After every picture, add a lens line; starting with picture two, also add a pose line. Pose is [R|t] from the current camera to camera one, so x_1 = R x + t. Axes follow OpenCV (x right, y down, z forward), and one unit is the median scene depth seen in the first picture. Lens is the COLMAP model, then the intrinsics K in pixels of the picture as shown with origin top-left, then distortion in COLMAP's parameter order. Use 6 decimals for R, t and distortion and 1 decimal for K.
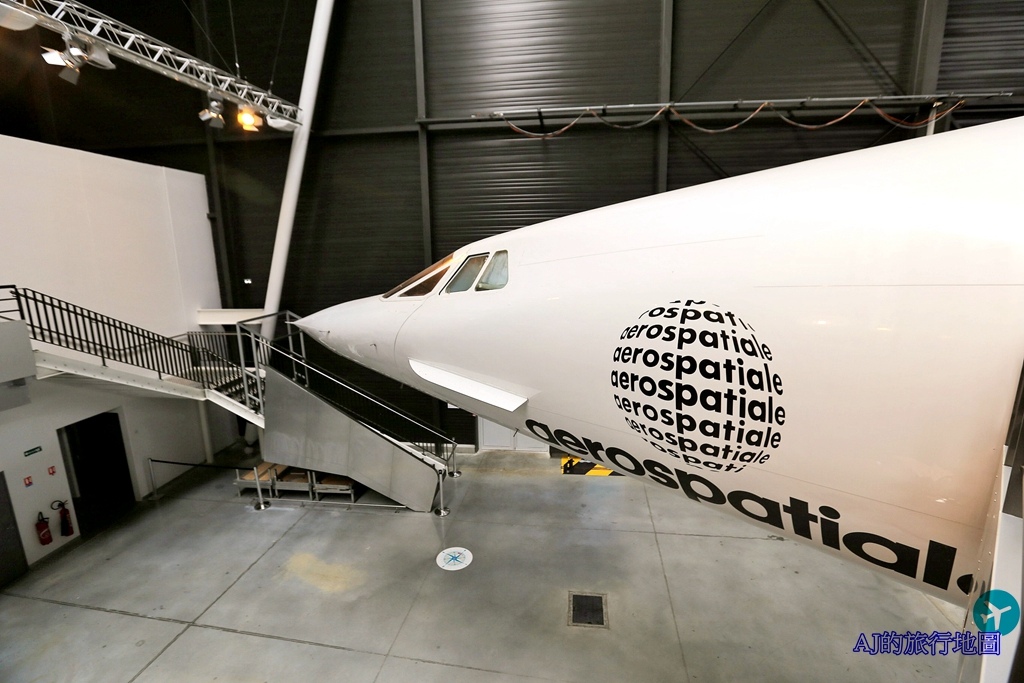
lens RADIAL K [[475.1, 0, 512.0], [0, 475.1, 341.5], [0, 0, 1]] dist [-0.051372, 0.018718]
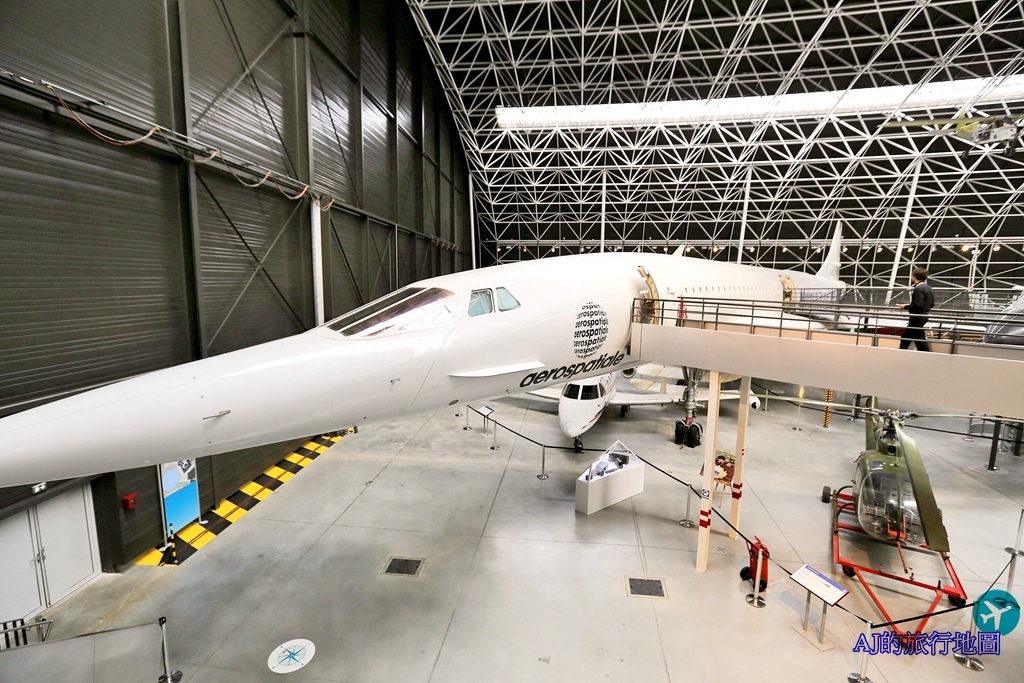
lens RADIAL K [[475.1, 0, 512.0], [0, 475.1, 341.5], [0, 0, 1]] dist [-0.051372, 0.018718]
pose [[-0.053640, -0.109162, 0.992576, -1.000393], [0.194306, 0.973866, 0.117605, -0.110656], [-0.979473, 0.199172, -0.031027, 0.595324]]
